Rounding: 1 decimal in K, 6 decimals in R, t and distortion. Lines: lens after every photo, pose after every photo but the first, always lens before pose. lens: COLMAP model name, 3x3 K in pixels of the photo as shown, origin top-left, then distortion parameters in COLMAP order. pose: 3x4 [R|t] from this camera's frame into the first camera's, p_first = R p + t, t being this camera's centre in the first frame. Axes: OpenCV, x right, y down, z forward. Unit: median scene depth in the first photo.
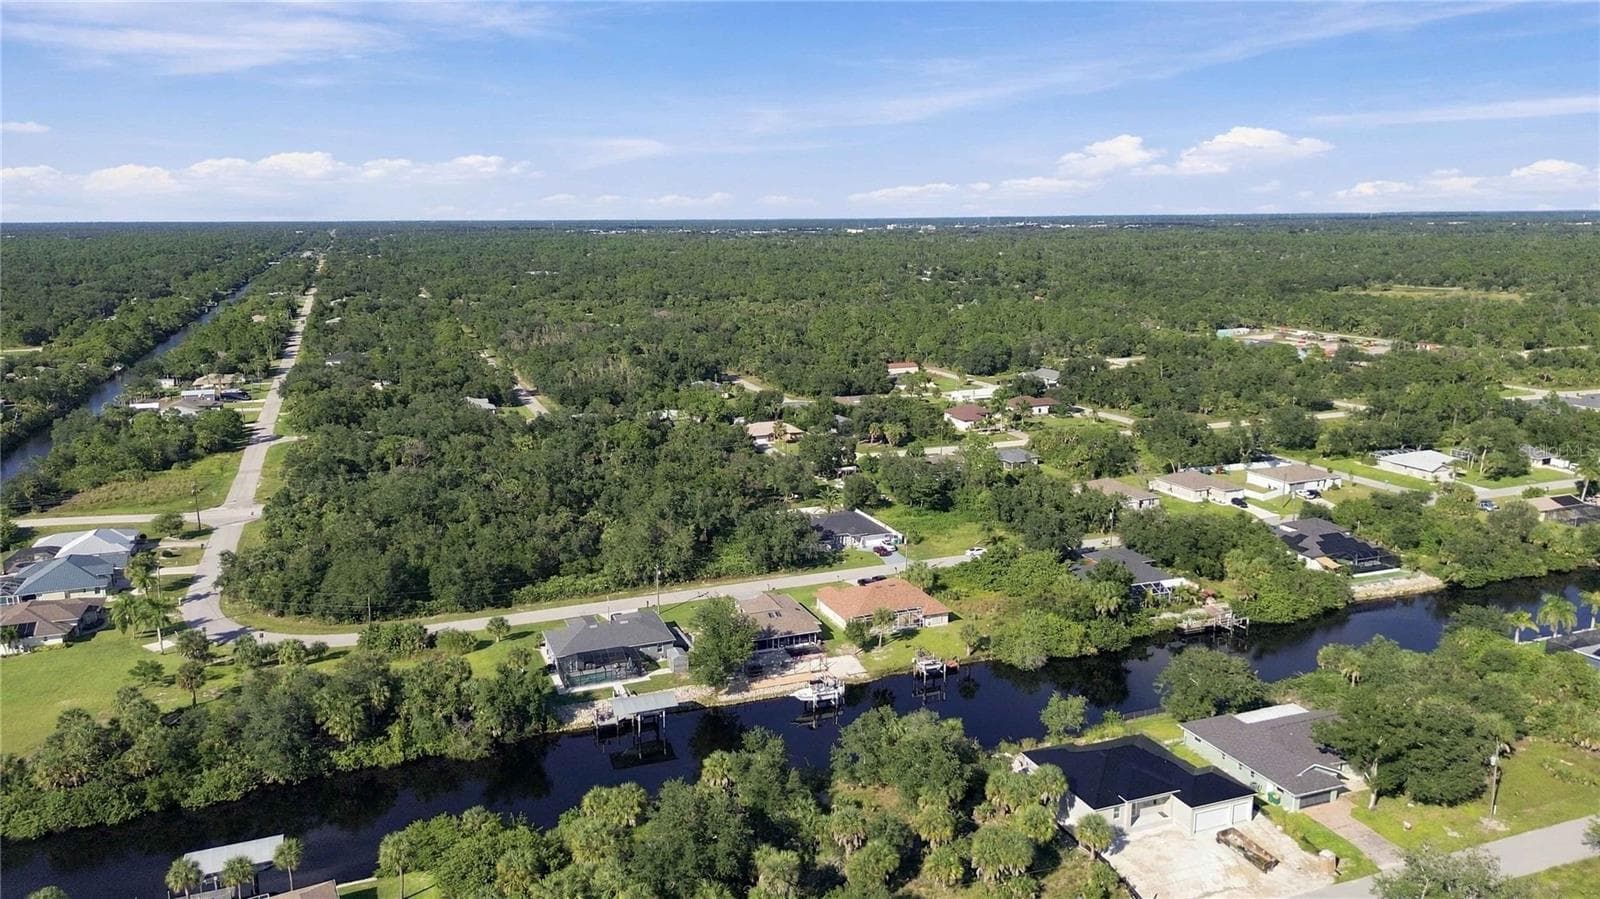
lens RADIAL K [[1142.1, 0, 791.7], [0, 1142.1, 446.6], [0, 0, 1]] dist [0.113084, -0.161047]
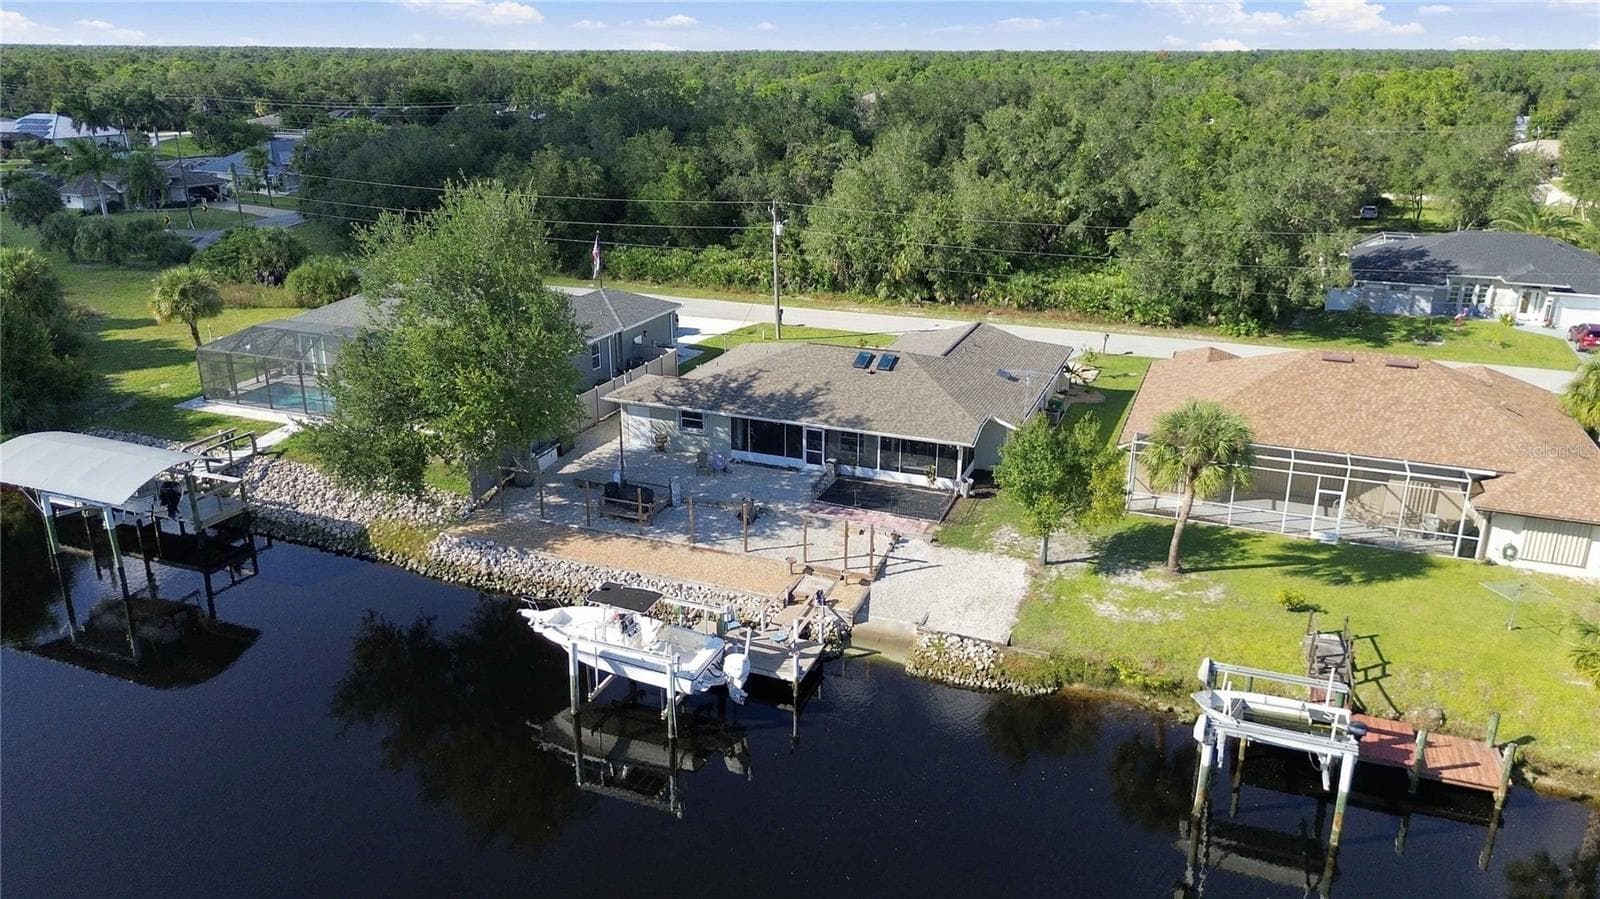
lens RADIAL K [[1141.5, 0, 792.2], [0, 1141.5, 451.8], [0, 0, 1]] dist [0.053152, -0.048090]
pose [[0.731561, 0.234841, -0.640053, 0.160069], [-0.145852, 0.970977, 0.189556, 0.115807], [0.665992, -0.045319, 0.744581, 0.757954]]
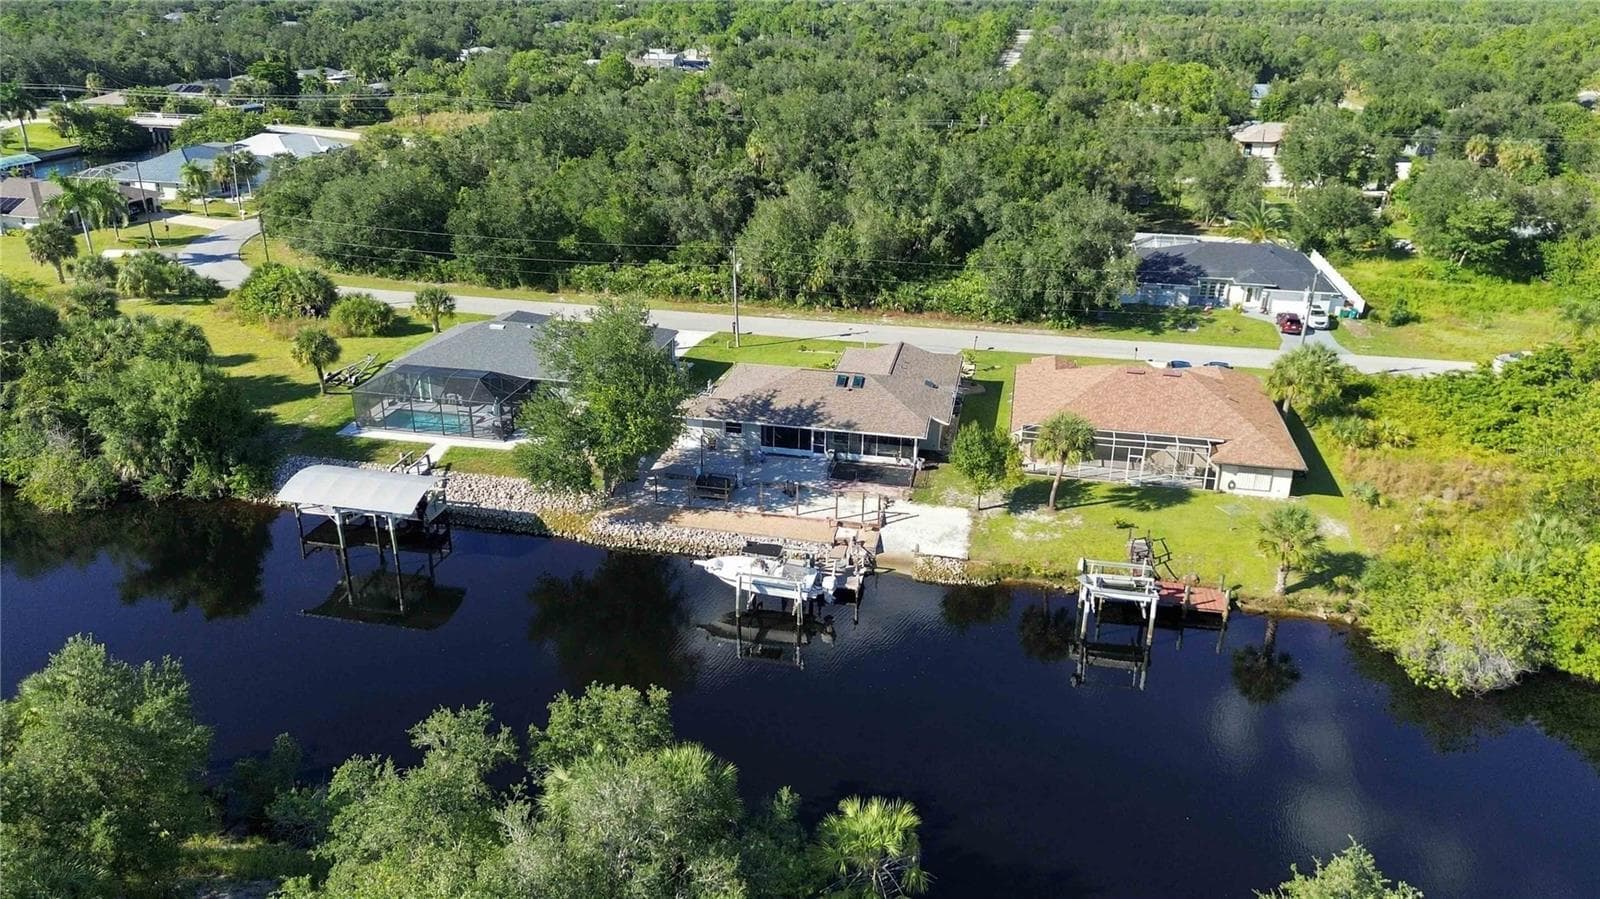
lens RADIAL K [[1141.5, 0, 792.2], [0, 1141.5, 451.8], [0, 0, 1]] dist [0.053152, -0.048090]
pose [[0.839574, 0.225592, -0.494190, 0.188818], [-0.125299, 0.965586, 0.227910, 0.074354], [0.528598, -0.129426, 0.838947, 0.605701]]
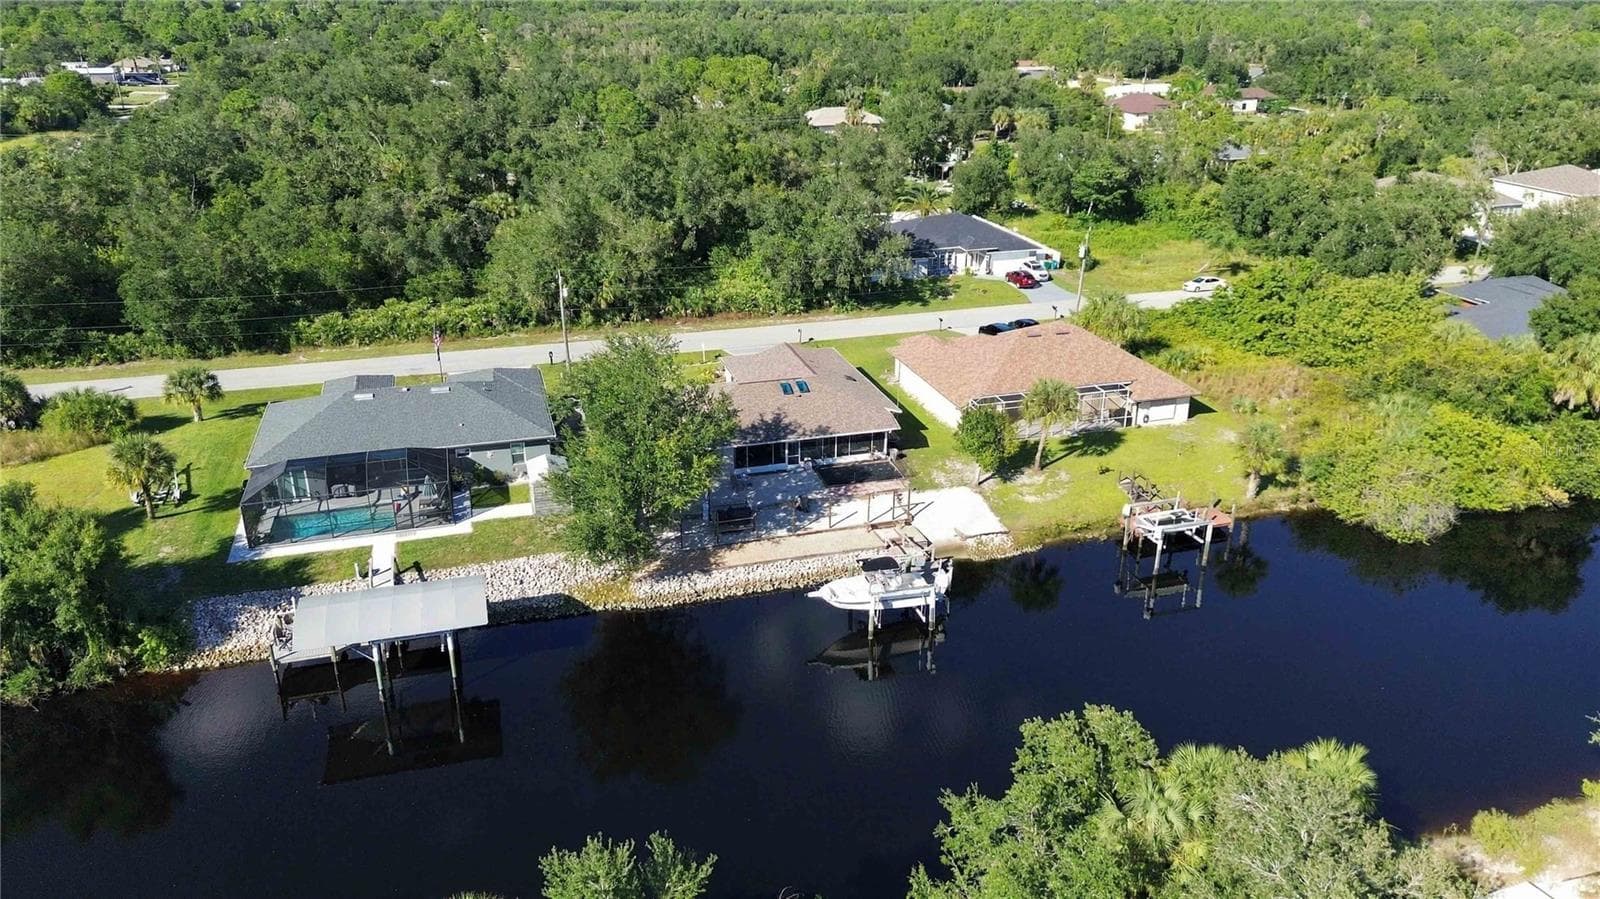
lens RADIAL K [[1141.5, 0, 792.2], [0, 1141.5, 451.8], [0, 0, 1]] dist [0.053152, -0.048090]
pose [[0.996605, 0.039499, -0.072232, 0.016320], [-0.024716, 0.980464, 0.195139, 0.085017], [0.078529, -0.192691, 0.978112, 0.562419]]
